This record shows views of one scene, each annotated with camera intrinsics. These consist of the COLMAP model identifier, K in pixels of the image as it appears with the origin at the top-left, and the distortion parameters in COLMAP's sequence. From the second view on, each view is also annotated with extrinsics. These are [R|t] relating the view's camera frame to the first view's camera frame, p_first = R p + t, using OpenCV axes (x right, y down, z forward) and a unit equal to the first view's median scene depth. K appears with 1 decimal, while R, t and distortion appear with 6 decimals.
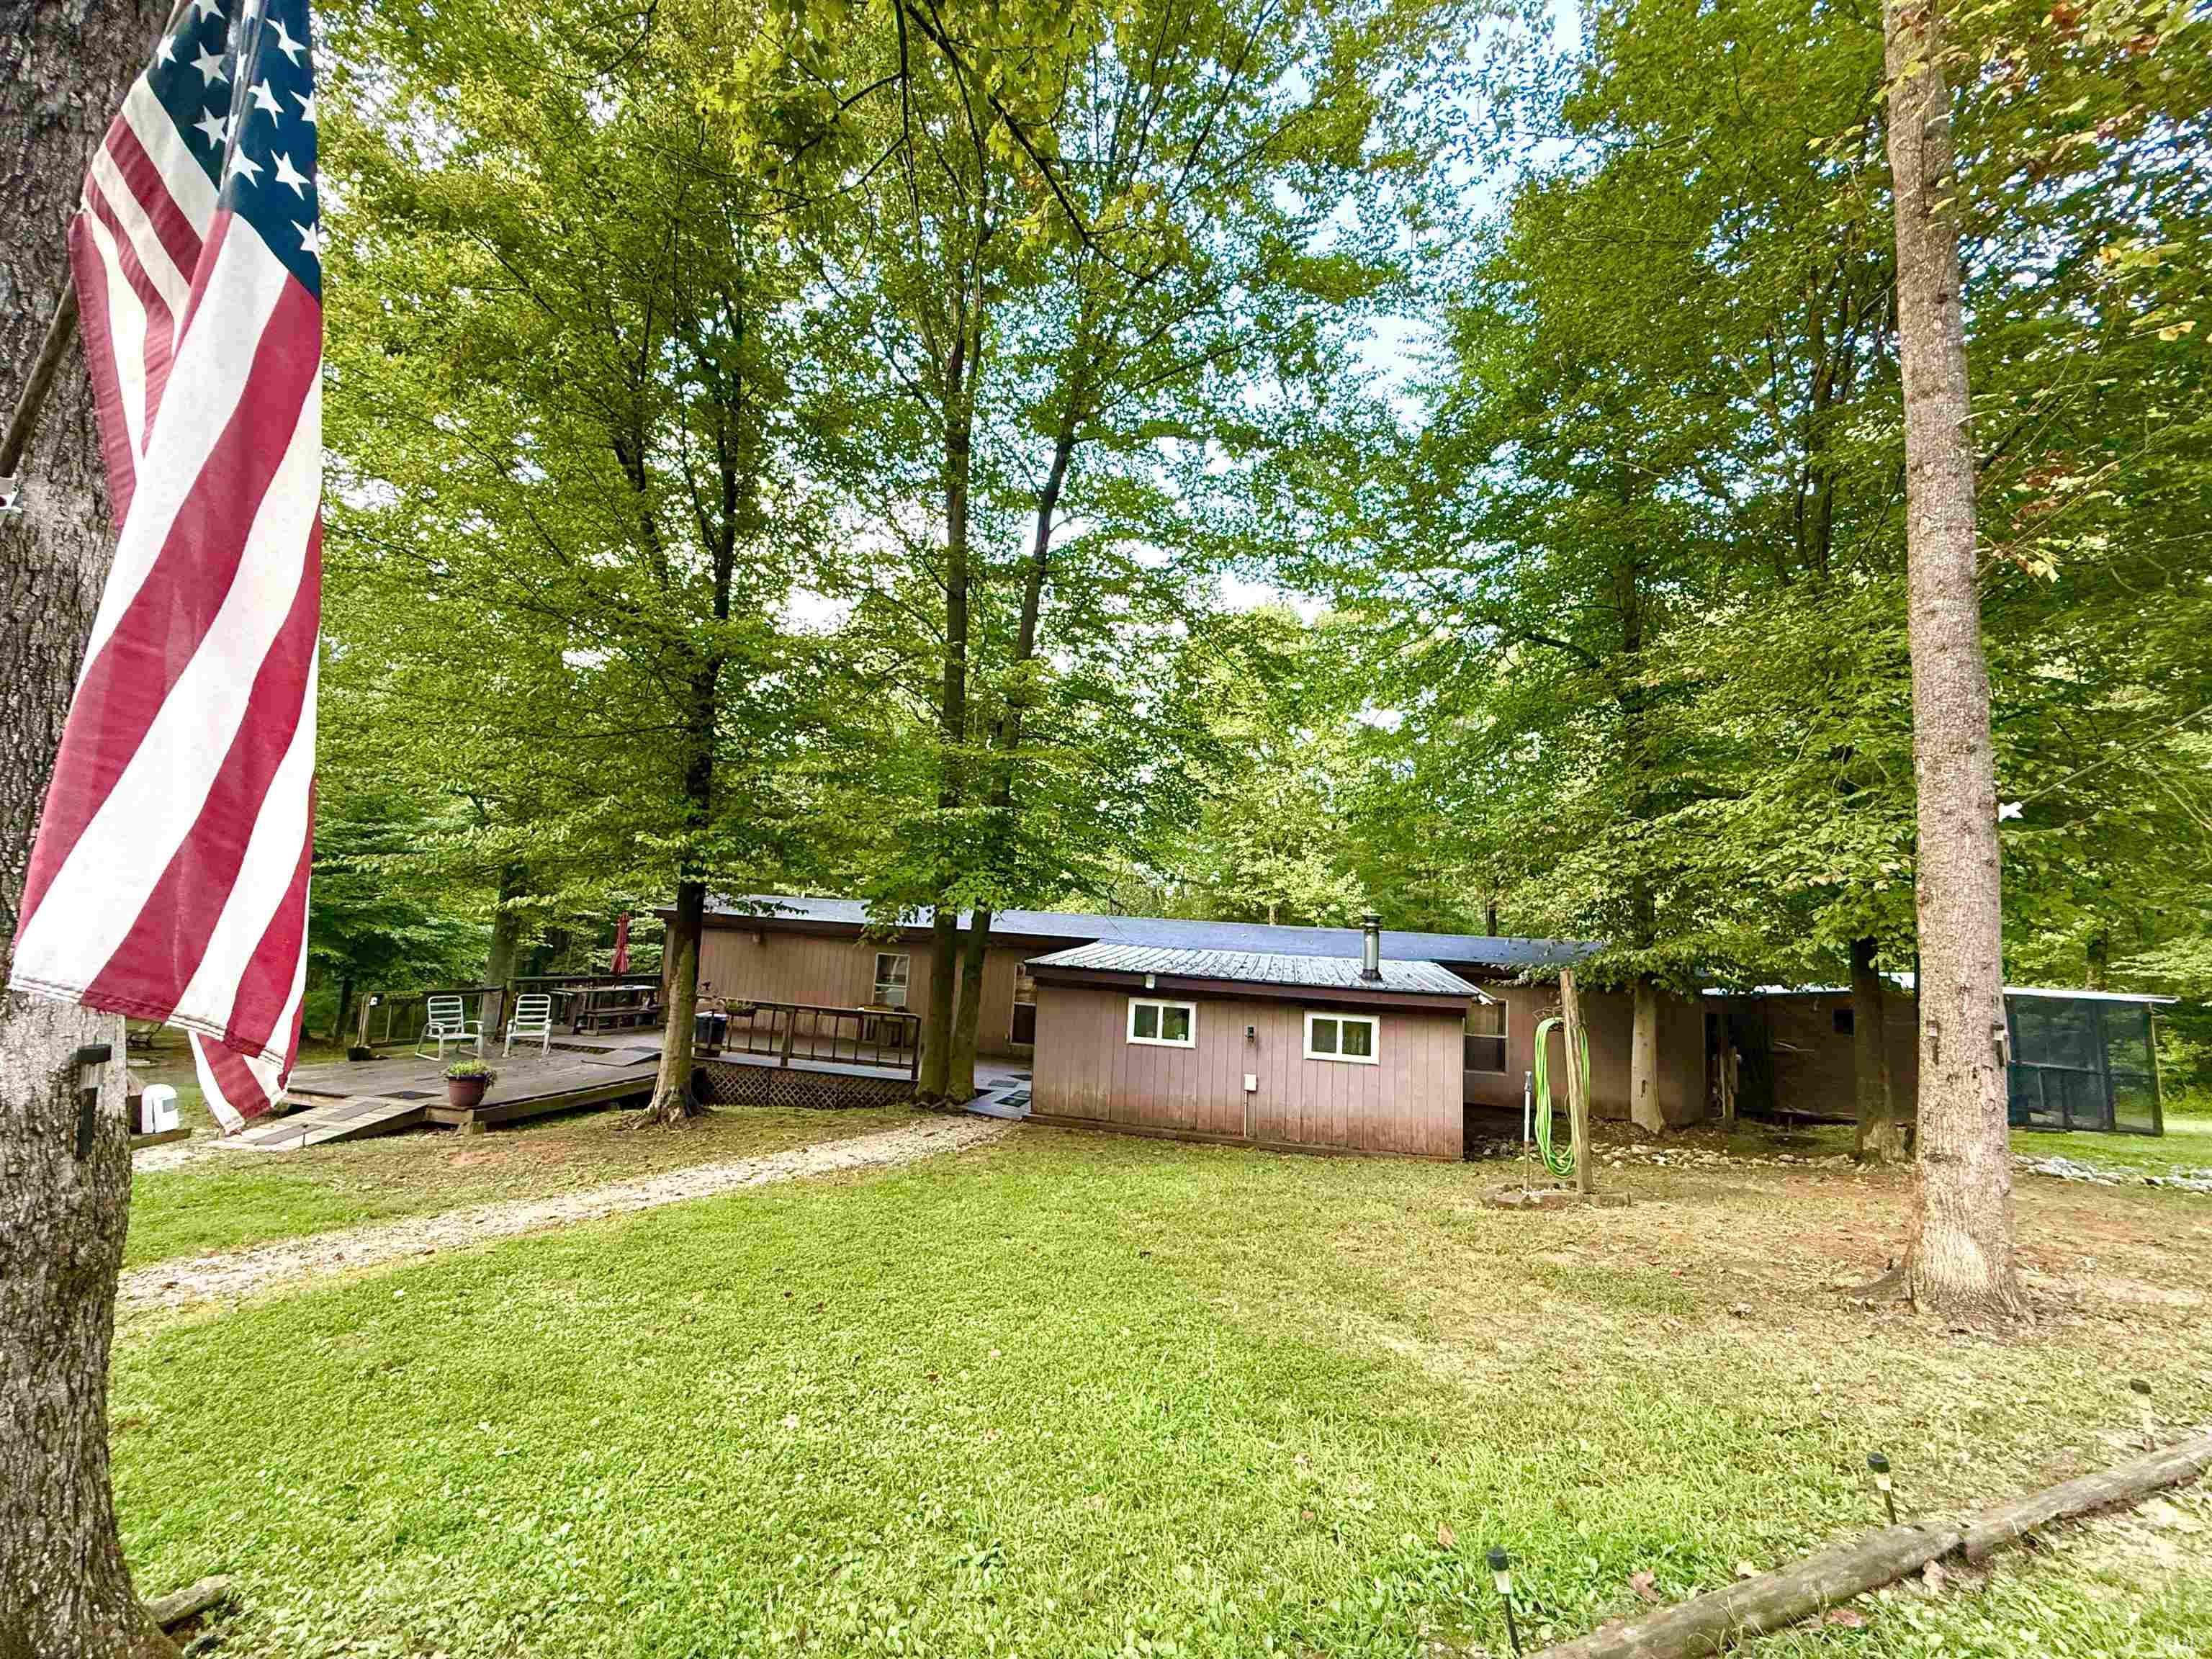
lens RADIAL K [[874.7, 0, 1095.9], [0, 874.7, 828.1], [0, 0, 1]] dist [-0.002213, 0.000116]
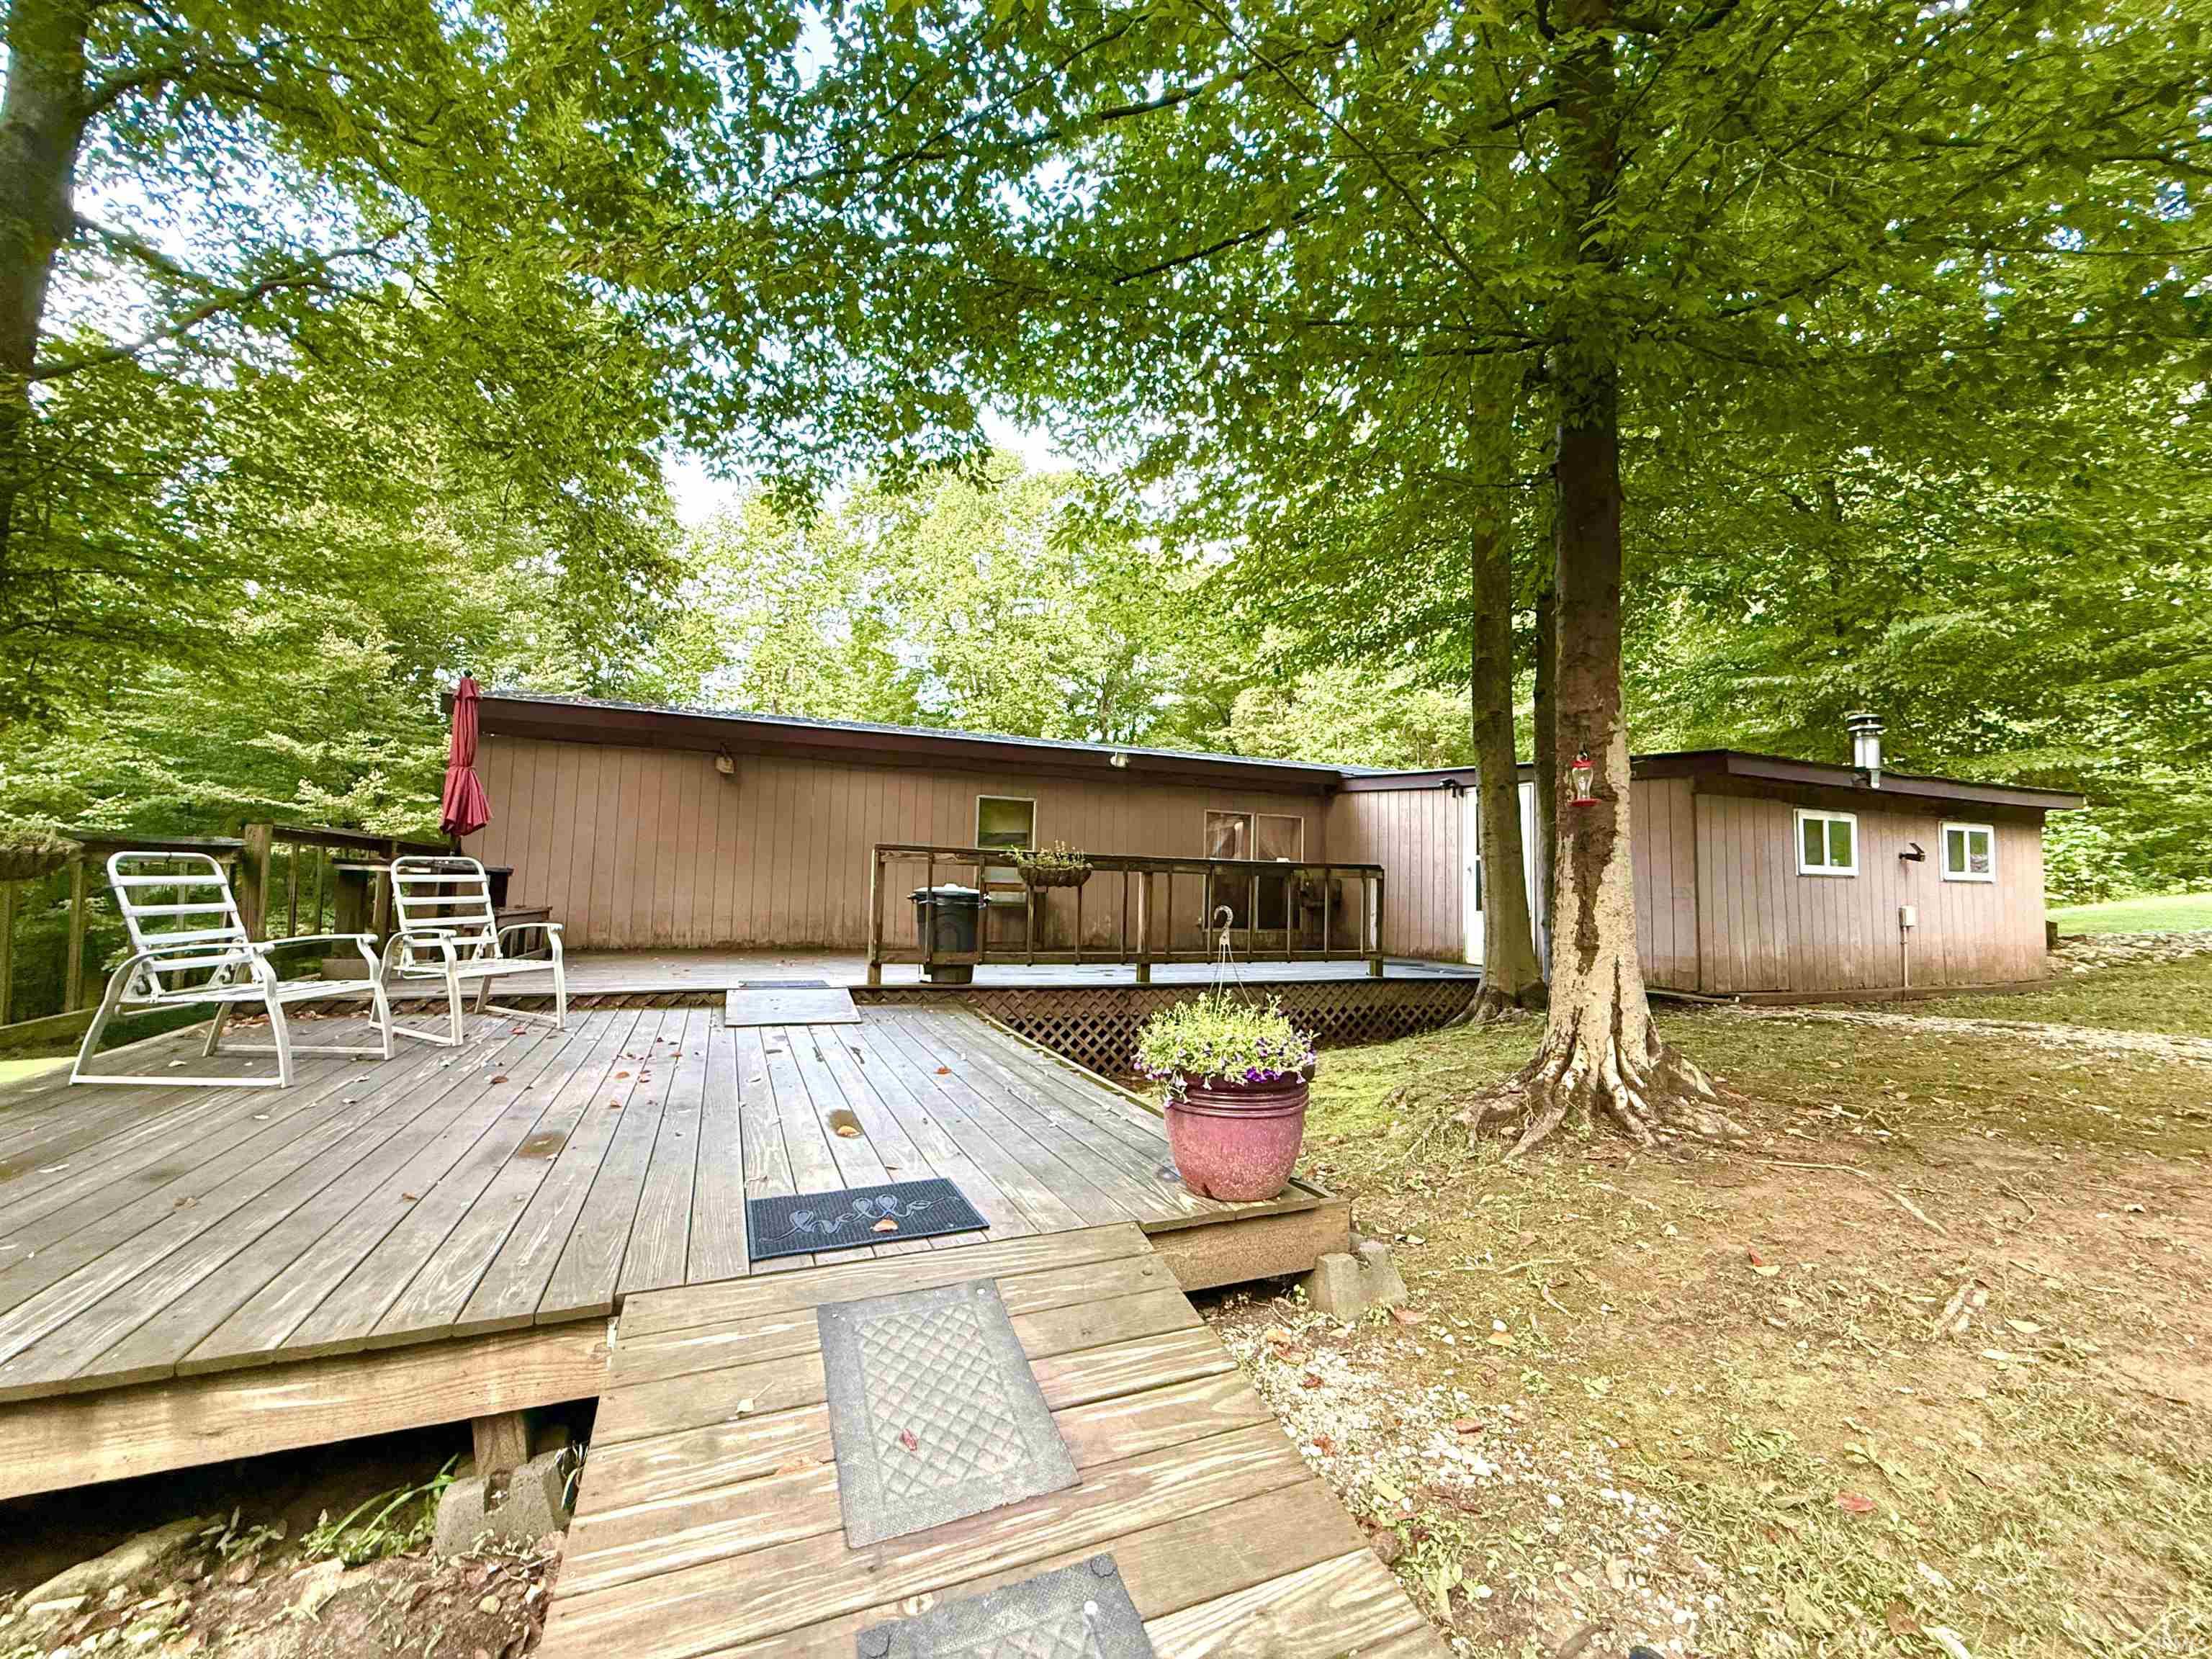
lens RADIAL K [[874.7, 0, 1103.4], [0, 874.7, 831.6], [0, 0, 1]] dist [-0.002213, 0.000116]
pose [[0.824460, -0.007489, 0.565871, -0.821606], [-0.044108, 0.996020, 0.077446, 0.190286], [-0.564199, -0.088811, 0.820848, 0.777374]]
